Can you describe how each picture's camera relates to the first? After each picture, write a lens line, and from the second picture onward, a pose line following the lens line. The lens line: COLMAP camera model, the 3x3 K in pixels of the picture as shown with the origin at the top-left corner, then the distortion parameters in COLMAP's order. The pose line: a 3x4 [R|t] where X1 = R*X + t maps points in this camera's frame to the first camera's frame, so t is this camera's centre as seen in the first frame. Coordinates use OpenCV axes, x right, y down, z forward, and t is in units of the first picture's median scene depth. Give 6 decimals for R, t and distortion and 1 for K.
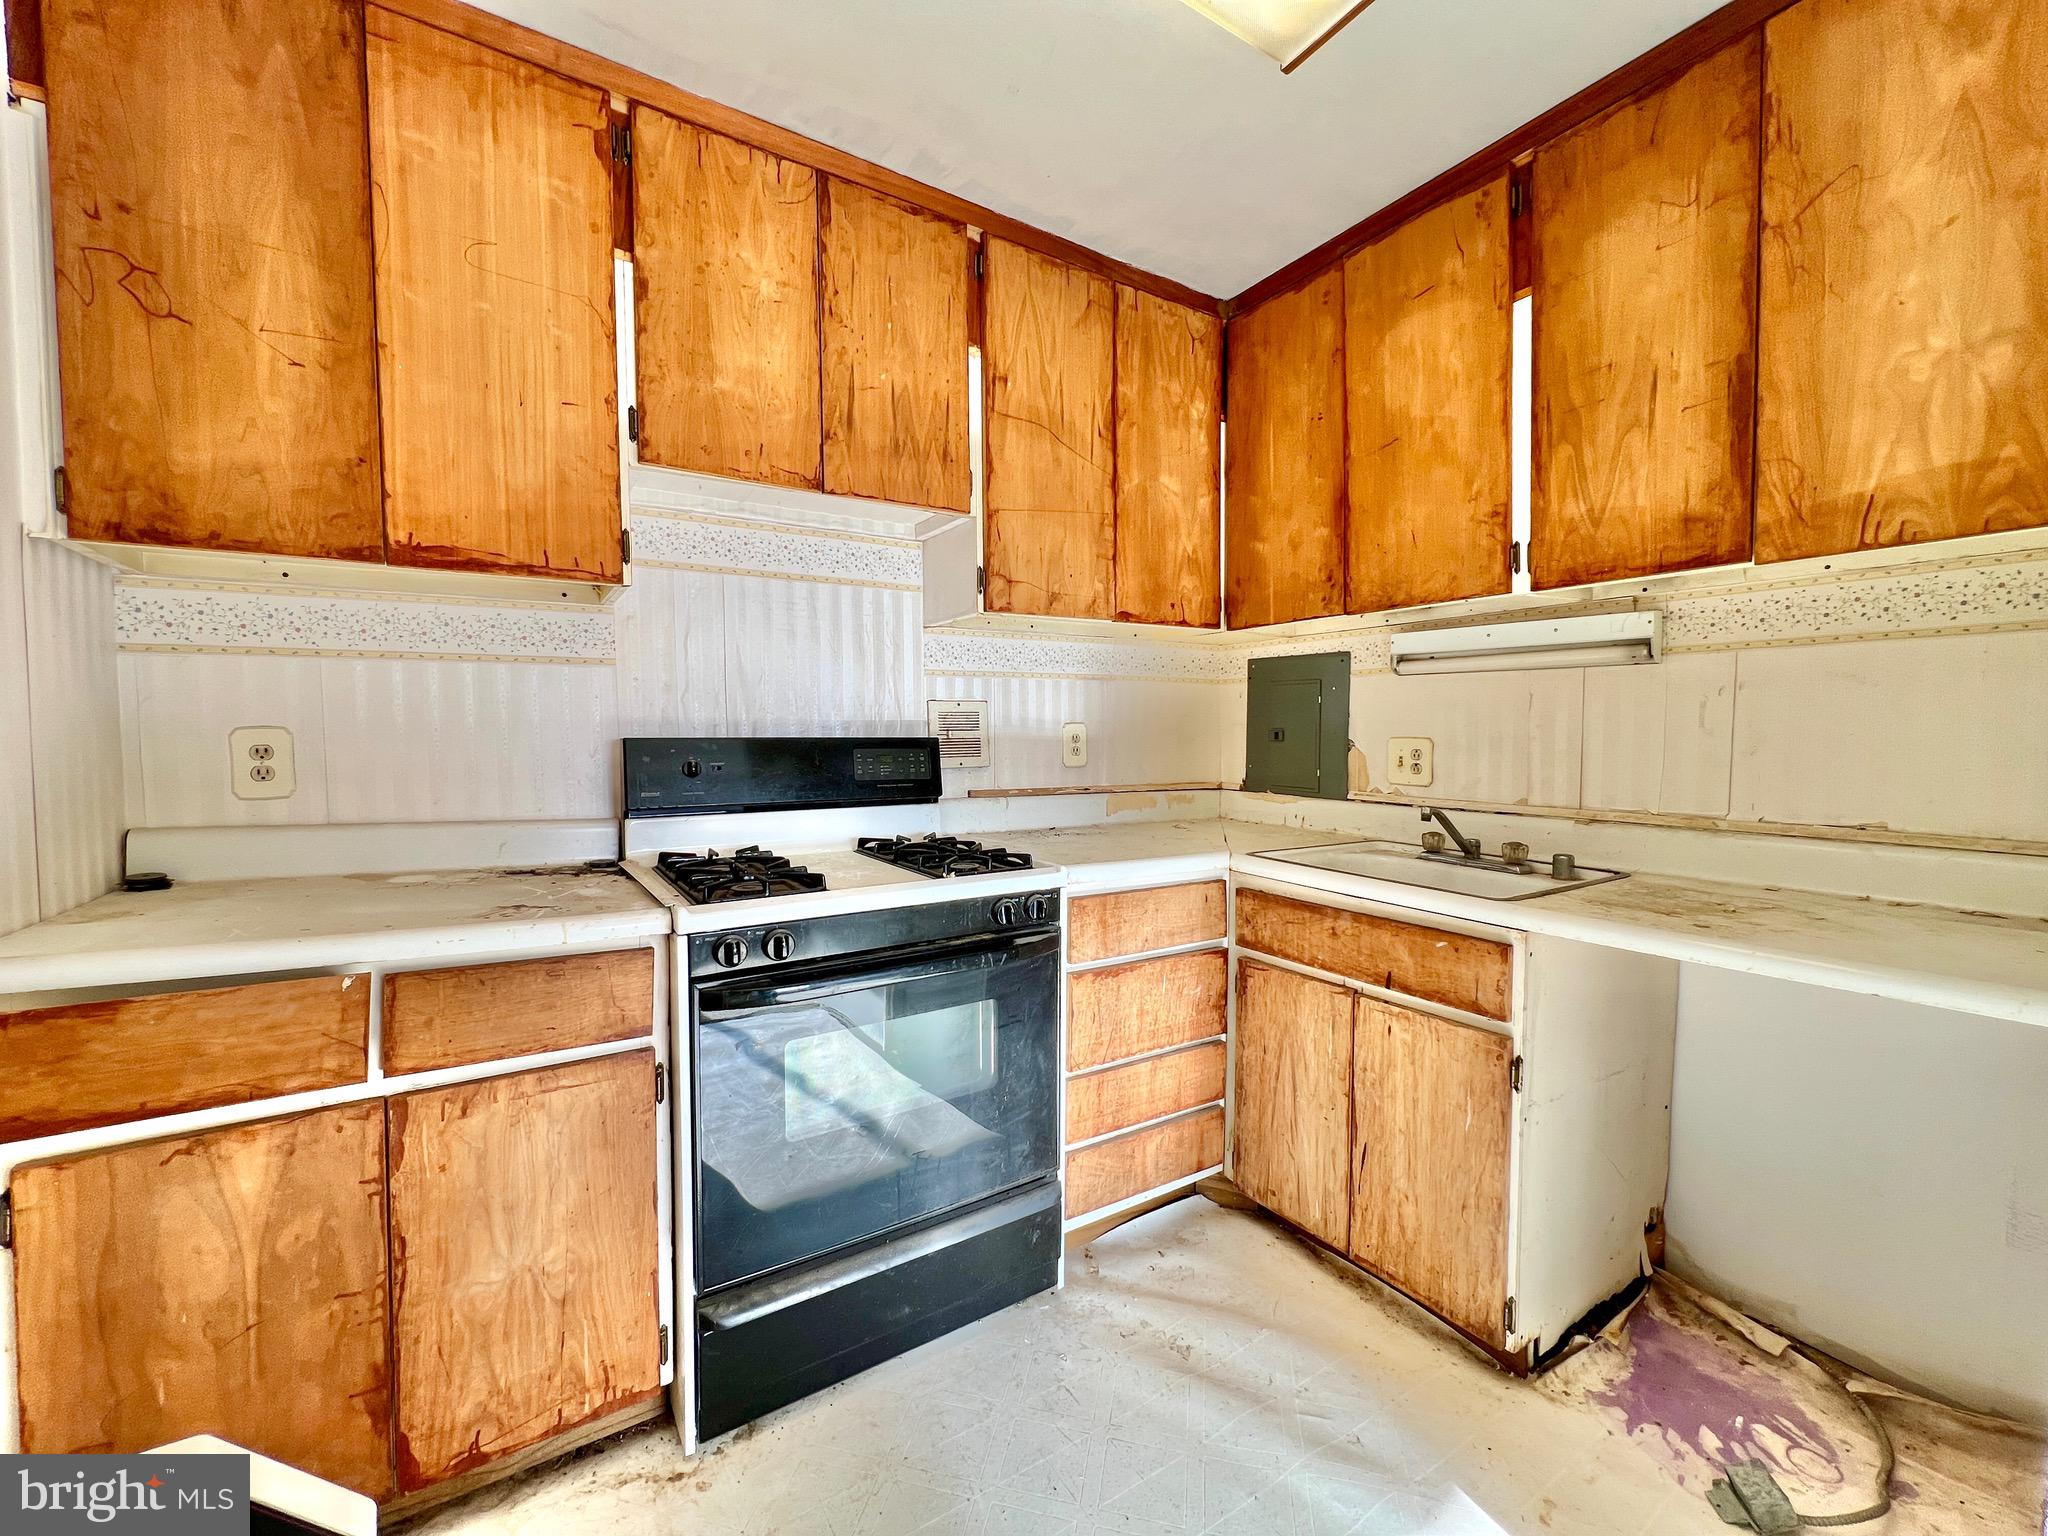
lens RADIAL K [[815.8, 0, 1024.0], [0, 815.8, 768.0], [0, 0, 1]] dist [-0.001825, -0.000247]
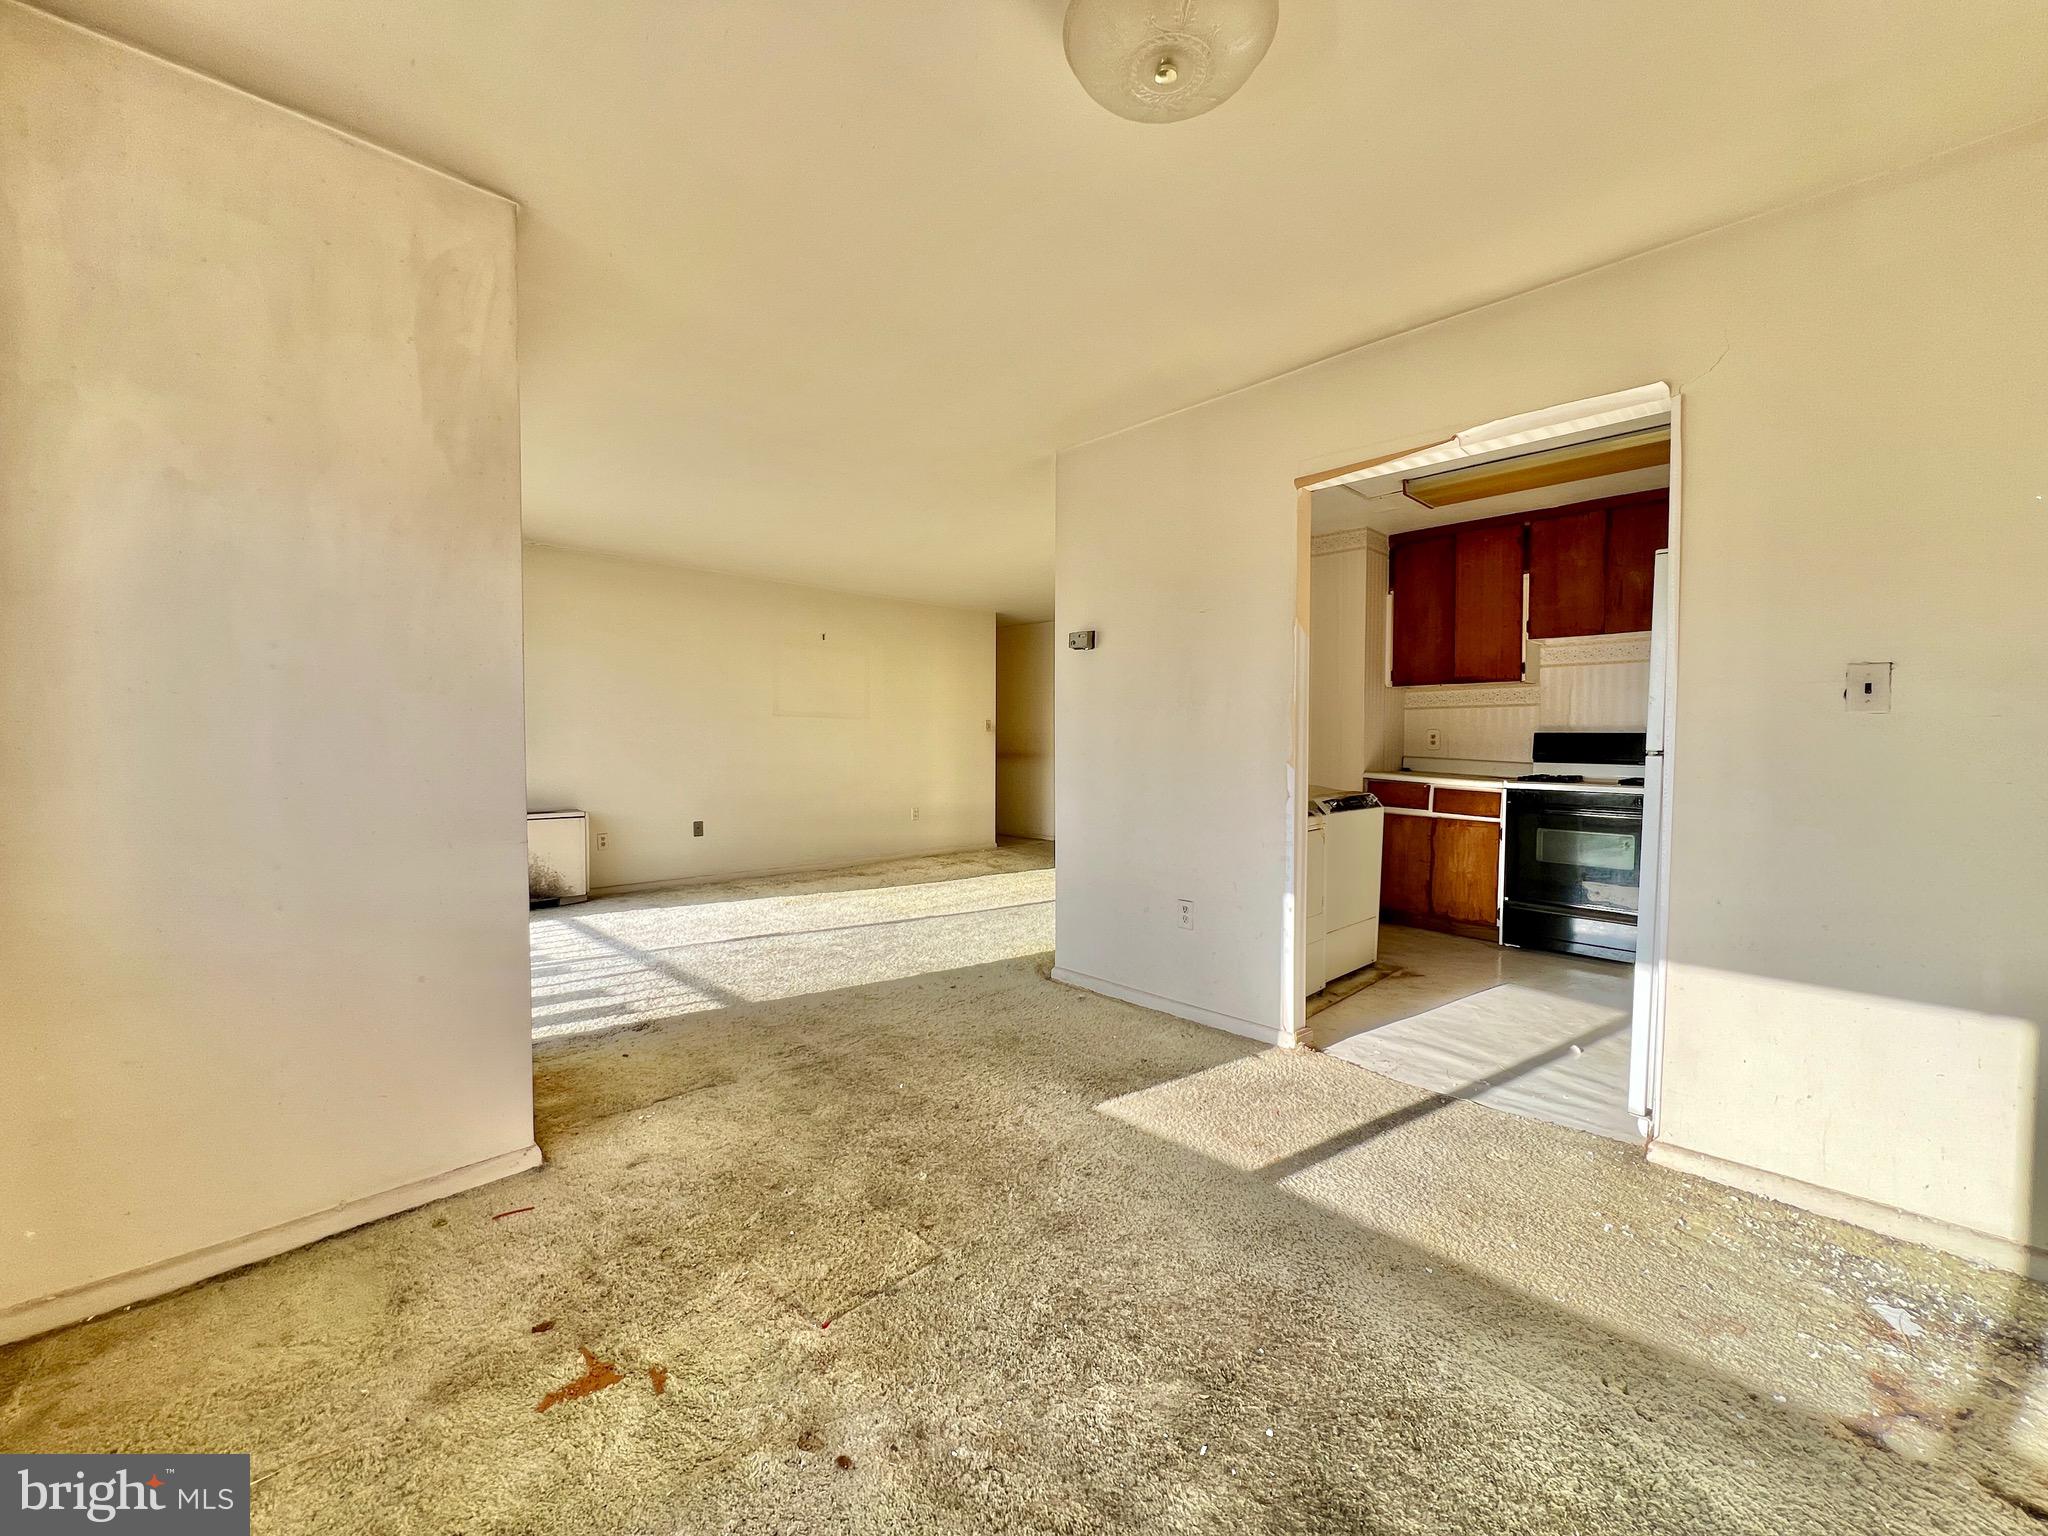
lens RADIAL K [[815.8, 0, 1024.0], [0, 815.8, 768.0], [0, 0, 1]] dist [-0.001825, -0.000247]
pose [[0.202204, 0.044673, -0.978324, 1.961608], [-0.042168, 0.998430, 0.036876, 0.057265], [0.978435, 0.033798, 0.203770, -1.307869]]
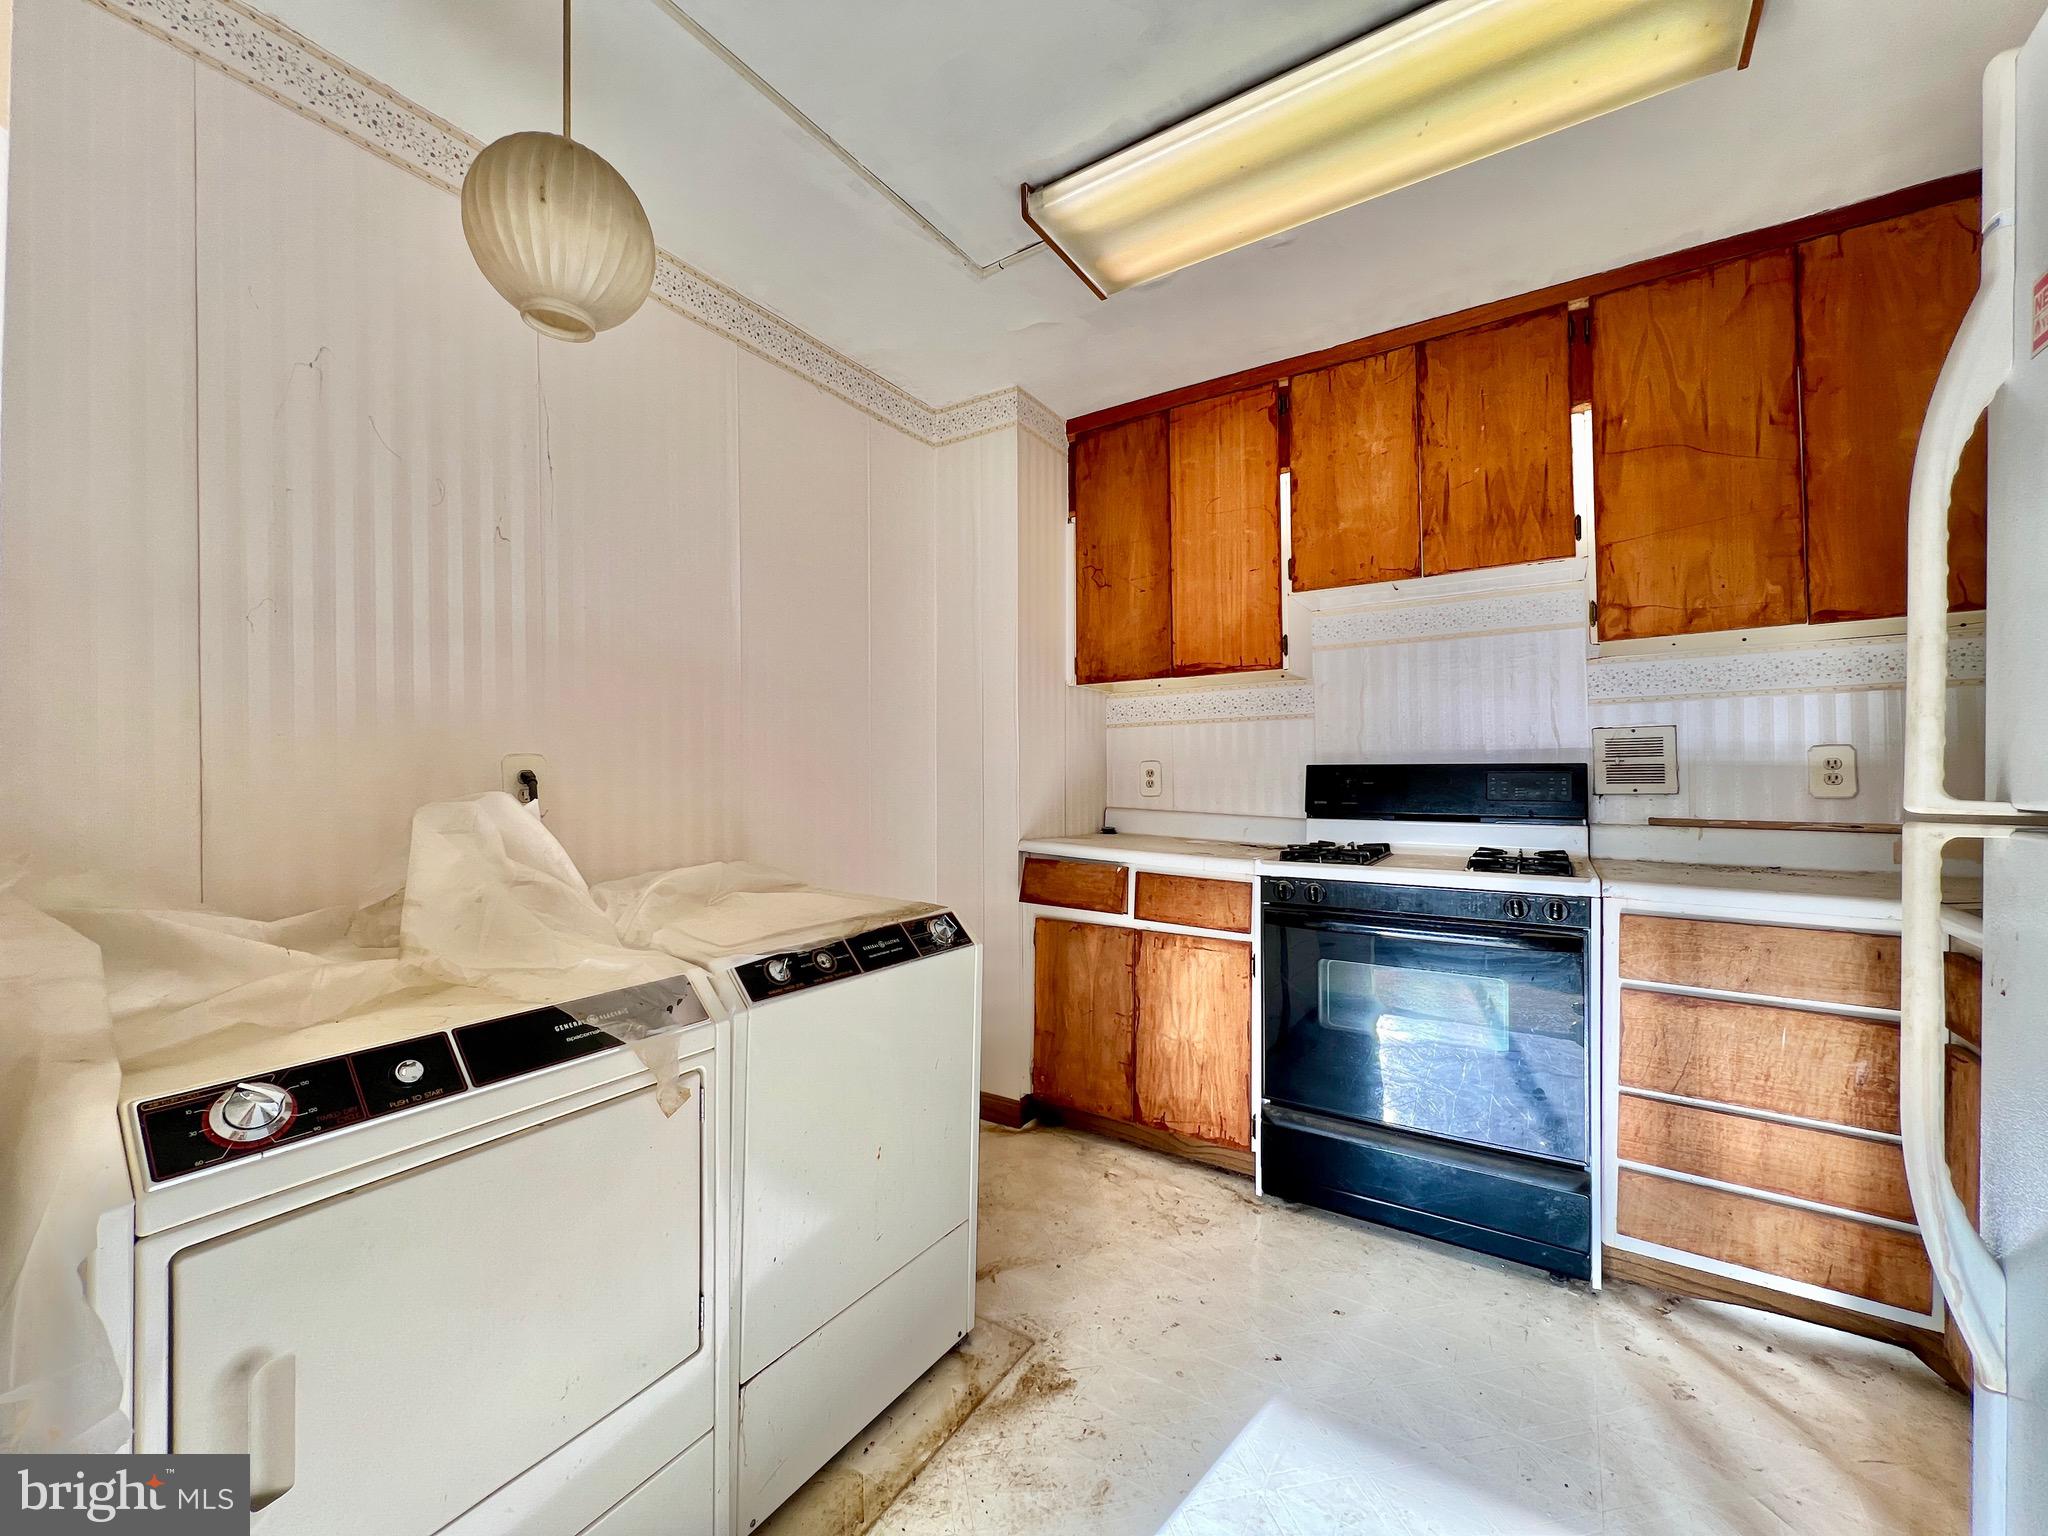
lens RADIAL K [[815.8, 0, 1024.0], [0, 815.8, 768.0], [0, 0, 1]] dist [-0.001825, -0.000247]
pose [[0.421601, -0.011768, -0.906705, 0.715237], [-0.038809, 0.998765, -0.031008, 0.039226], [0.905951, 0.048262, 0.420624, -0.131463]]
